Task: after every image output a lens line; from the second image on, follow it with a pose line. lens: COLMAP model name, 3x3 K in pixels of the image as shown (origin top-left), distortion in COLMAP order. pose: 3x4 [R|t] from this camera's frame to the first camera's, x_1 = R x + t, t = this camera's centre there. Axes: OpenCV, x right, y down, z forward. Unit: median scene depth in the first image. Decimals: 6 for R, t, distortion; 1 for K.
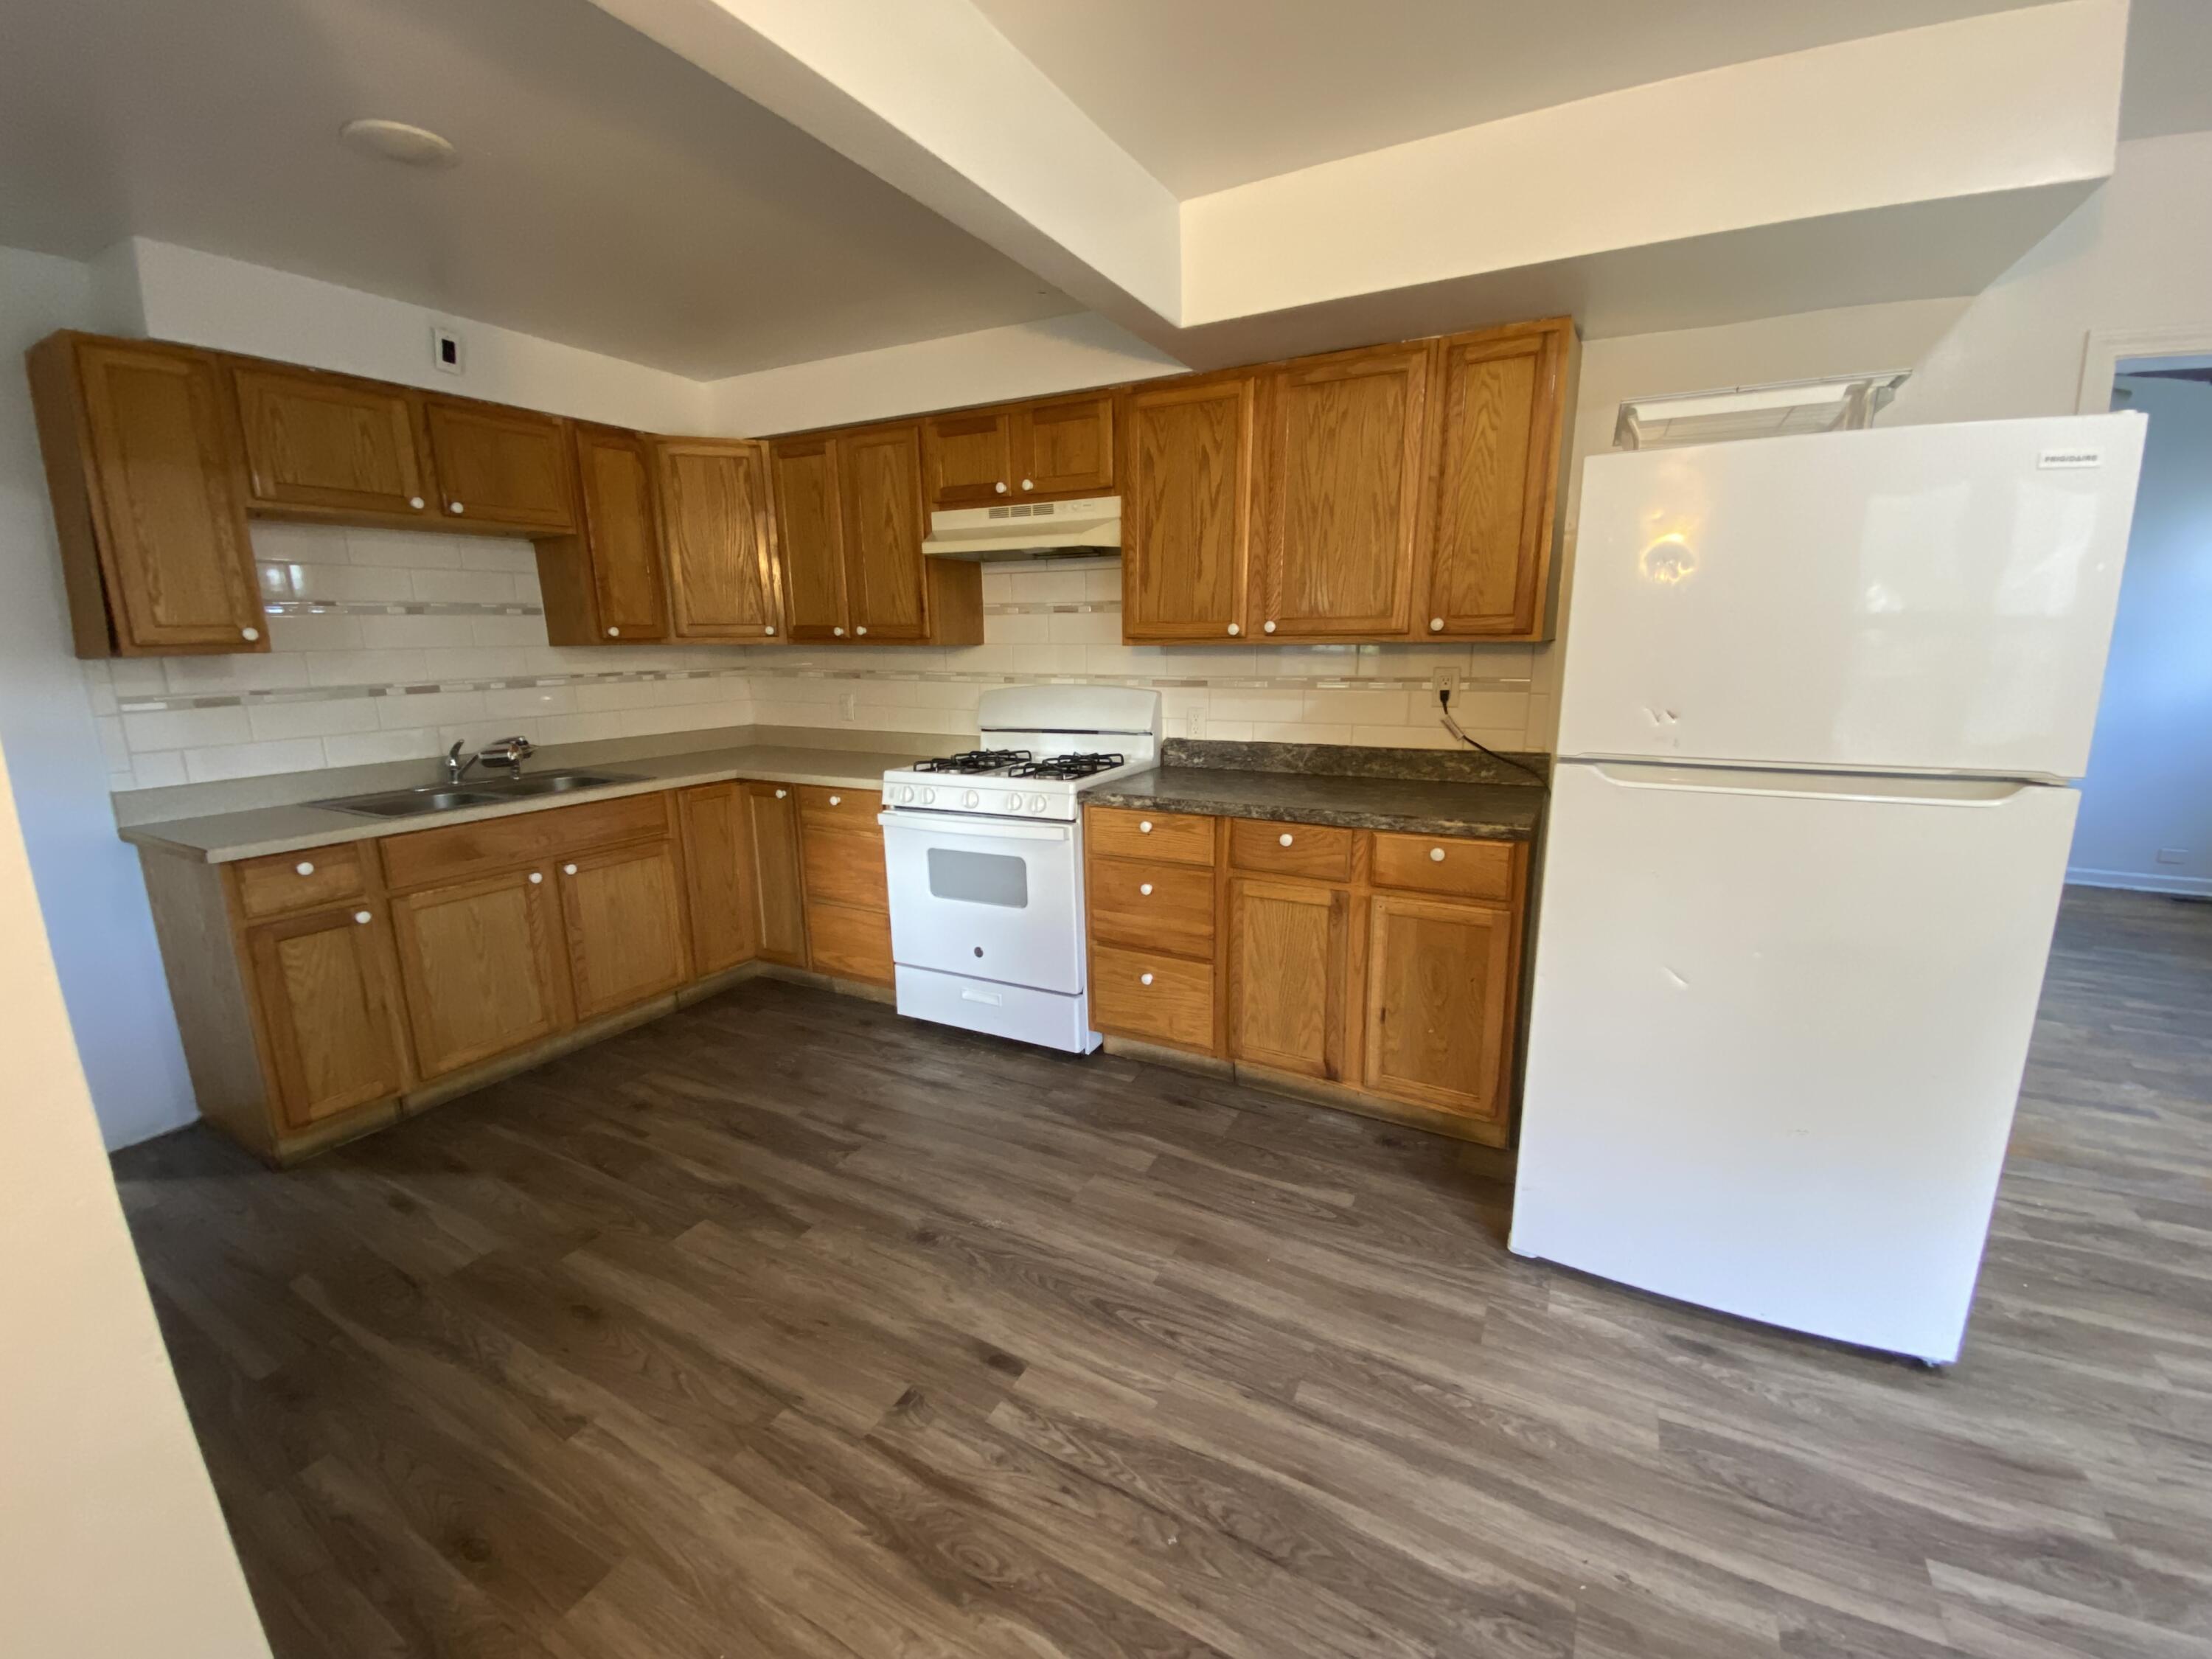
lens RADIAL K [[893.9, 0, 1106.0], [0, 893.9, 829.5], [0, 0, 1]] dist [0.022837, -0.022090]
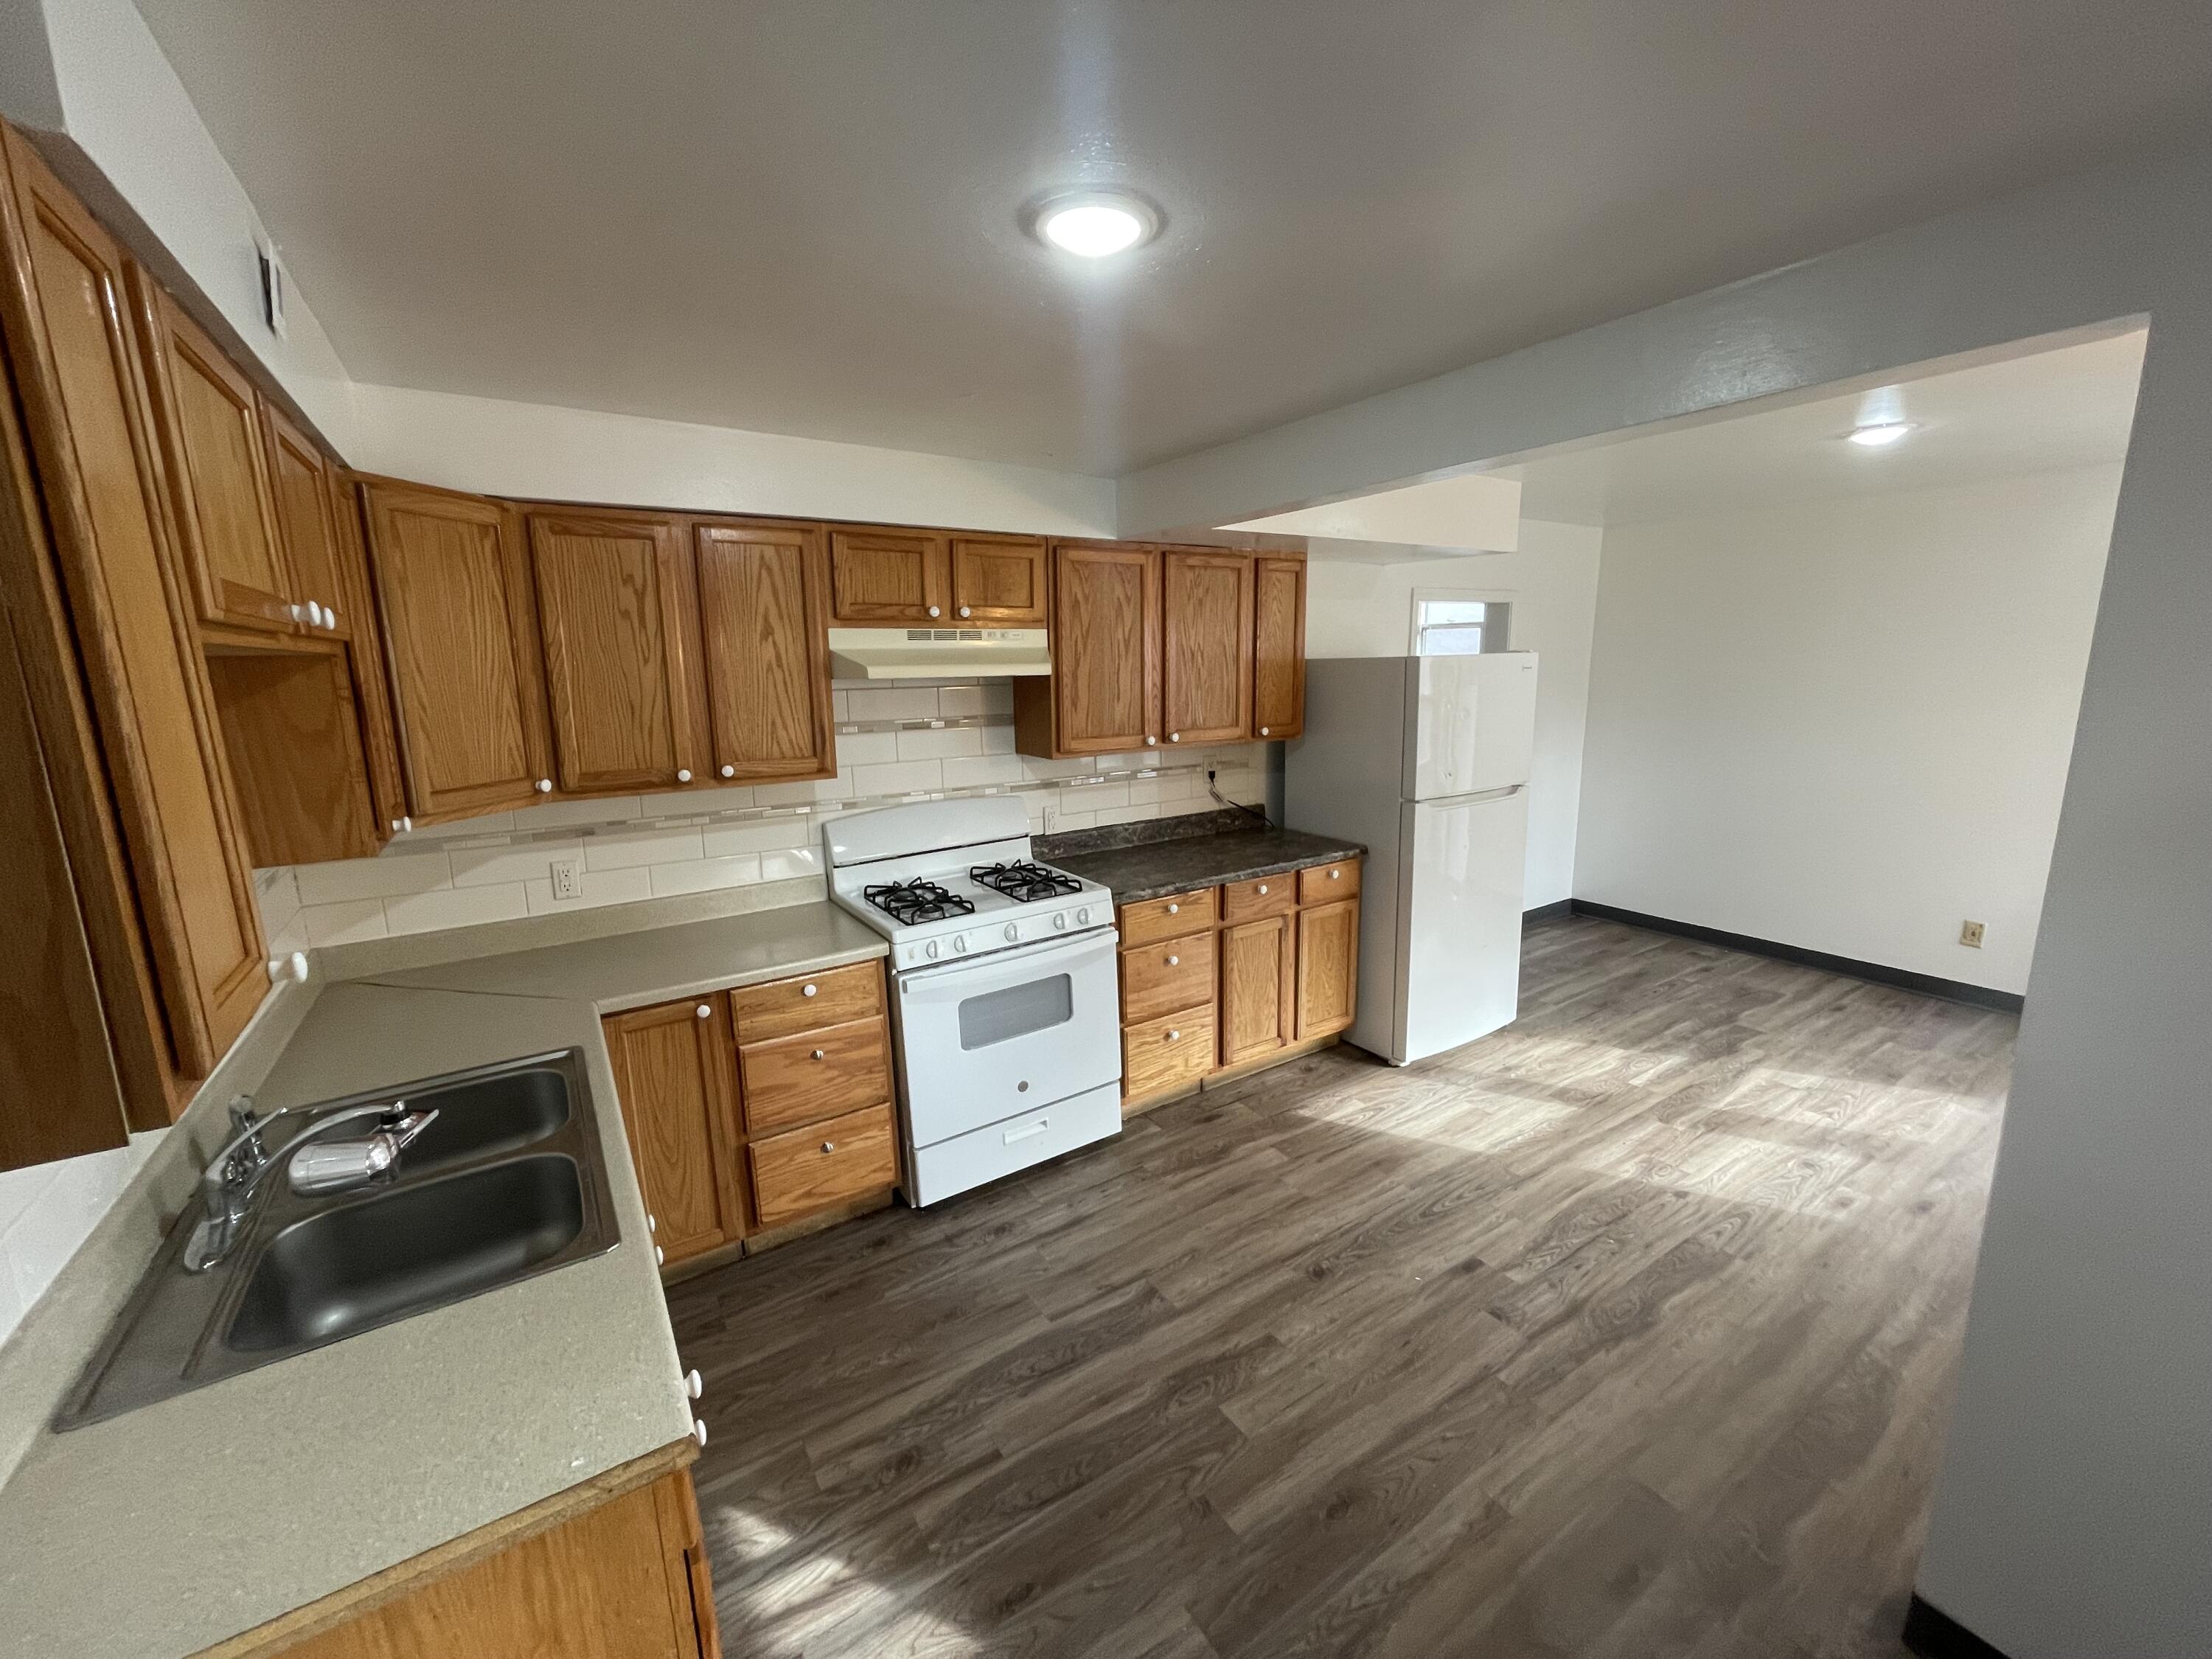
lens RADIAL K [[896.7, 0, 1105.0], [0, 896.7, 828.4], [0, 0, 1]] dist [-0.000458, -0.000447]
pose [[0.475763, -0.163694, 0.864207, -0.980194], [0.200427, 0.976857, 0.074693, -0.208004], [-0.856434, 0.137674, 0.497561, 0.439678]]
